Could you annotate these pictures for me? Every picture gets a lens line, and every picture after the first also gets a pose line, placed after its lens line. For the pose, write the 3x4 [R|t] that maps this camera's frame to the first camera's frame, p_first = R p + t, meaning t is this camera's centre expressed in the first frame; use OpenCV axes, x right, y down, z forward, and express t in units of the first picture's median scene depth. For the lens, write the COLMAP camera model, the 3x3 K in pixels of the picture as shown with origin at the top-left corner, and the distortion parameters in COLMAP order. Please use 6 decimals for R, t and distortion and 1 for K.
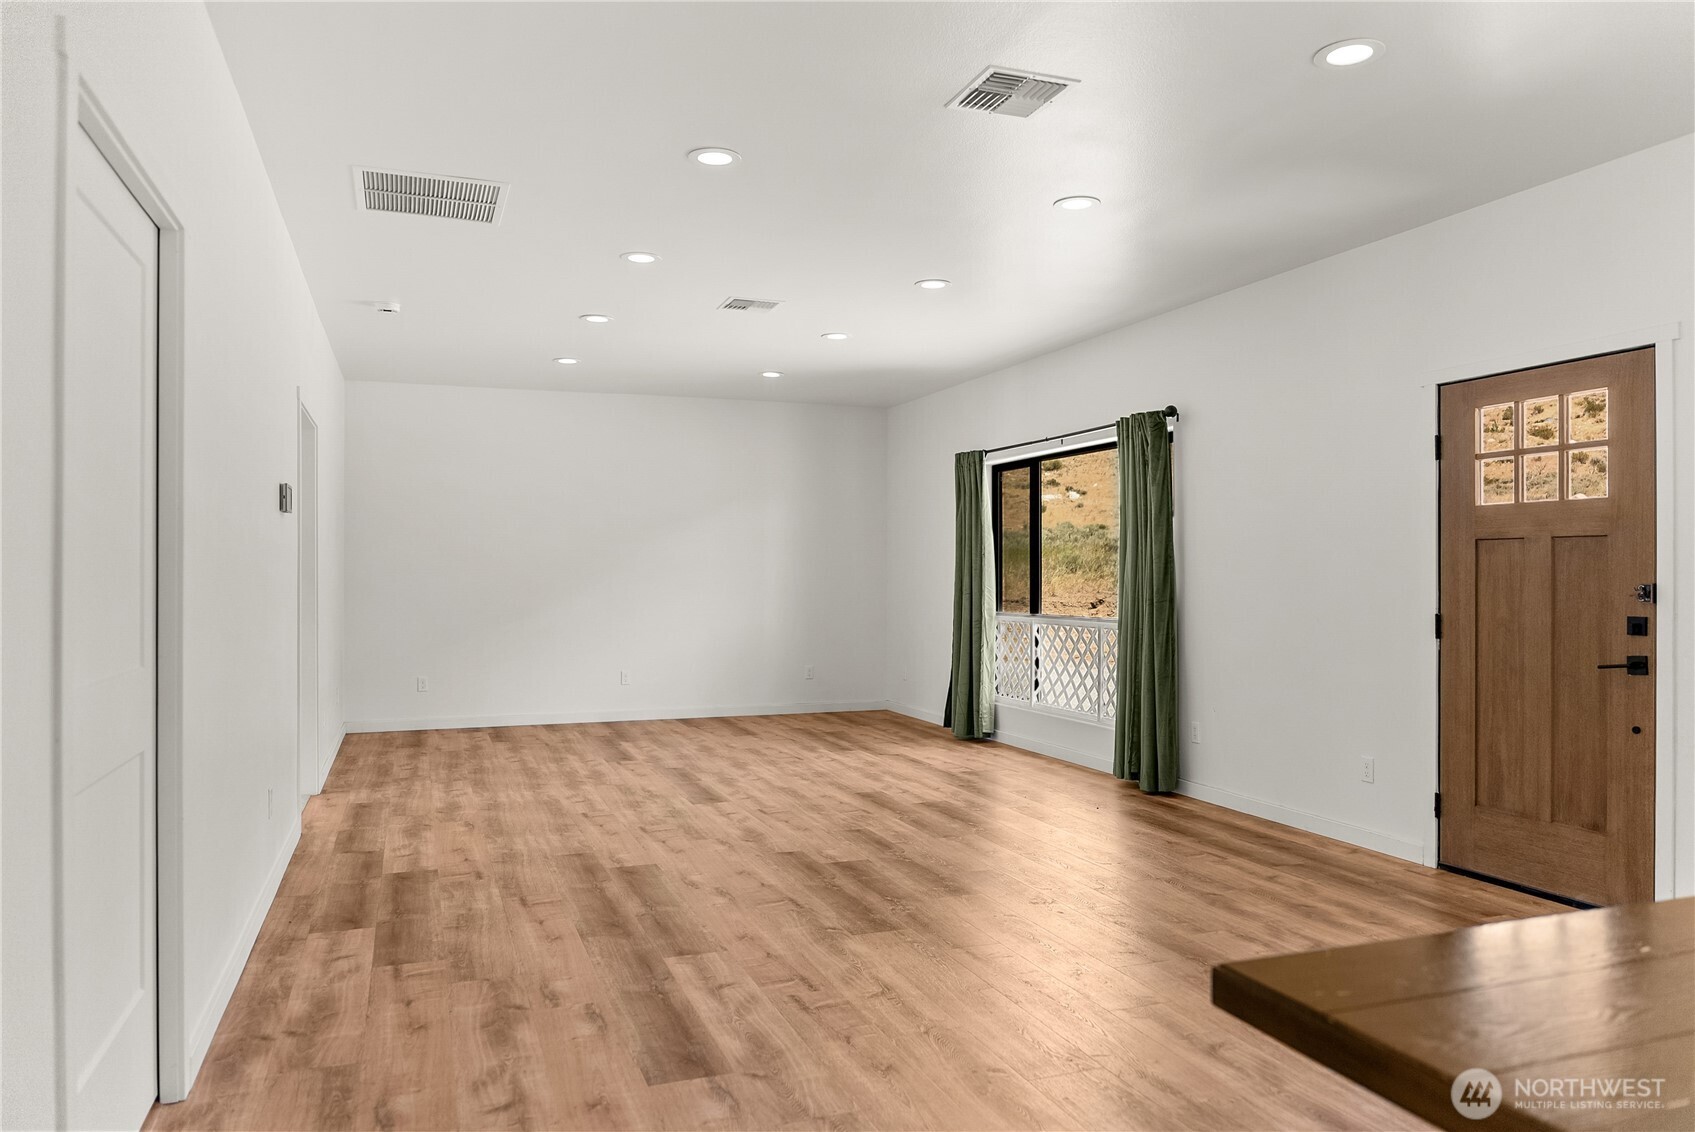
lens RADIAL K [[1137.8, 0, 840.8], [0, 1137.8, 568.8], [0, 0, 1]] dist [-0.003661, -0.000043]
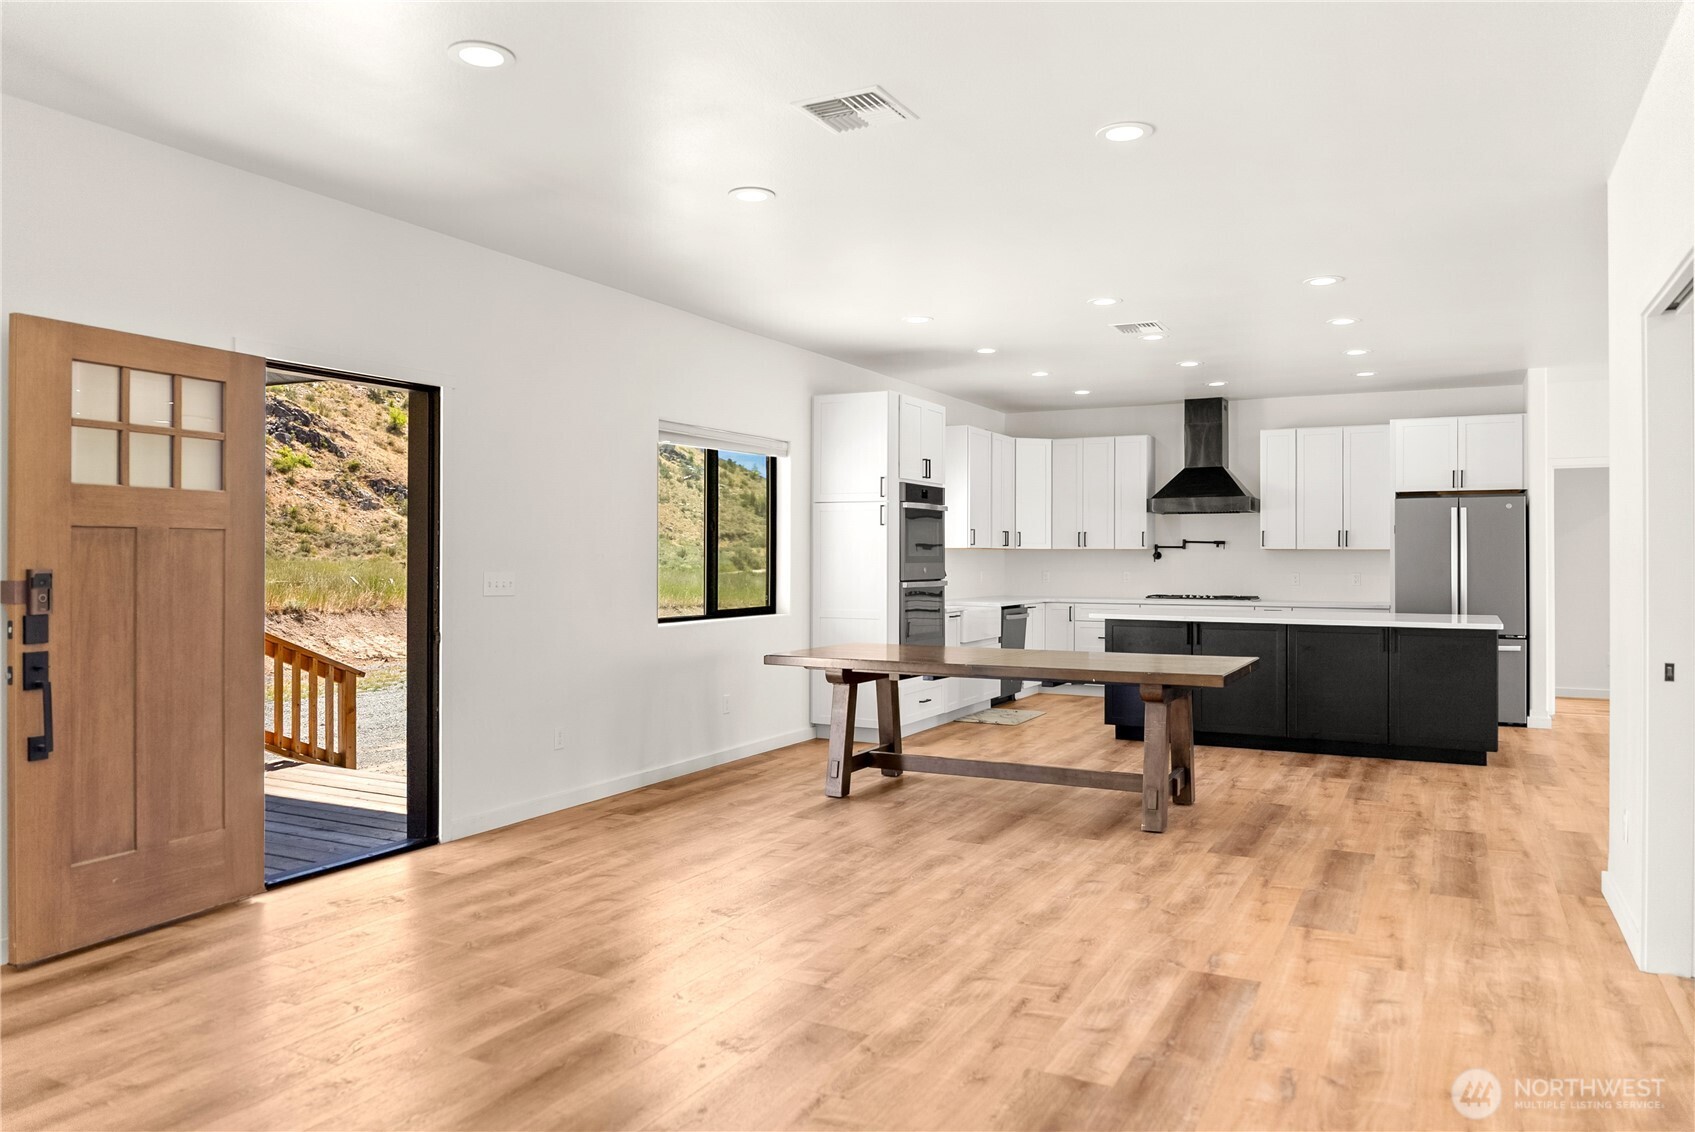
lens RADIAL K [[1137.8, 0, 840.8], [0, 1137.8, 568.8], [0, 0, 1]] dist [-0.003661, -0.000043]
pose [[-0.659667, -0.011034, 0.751477, -0.683416], [-0.008166, 0.999938, 0.007513, -0.008006], [-0.751513, -0.001180, -0.659717, 1.855420]]
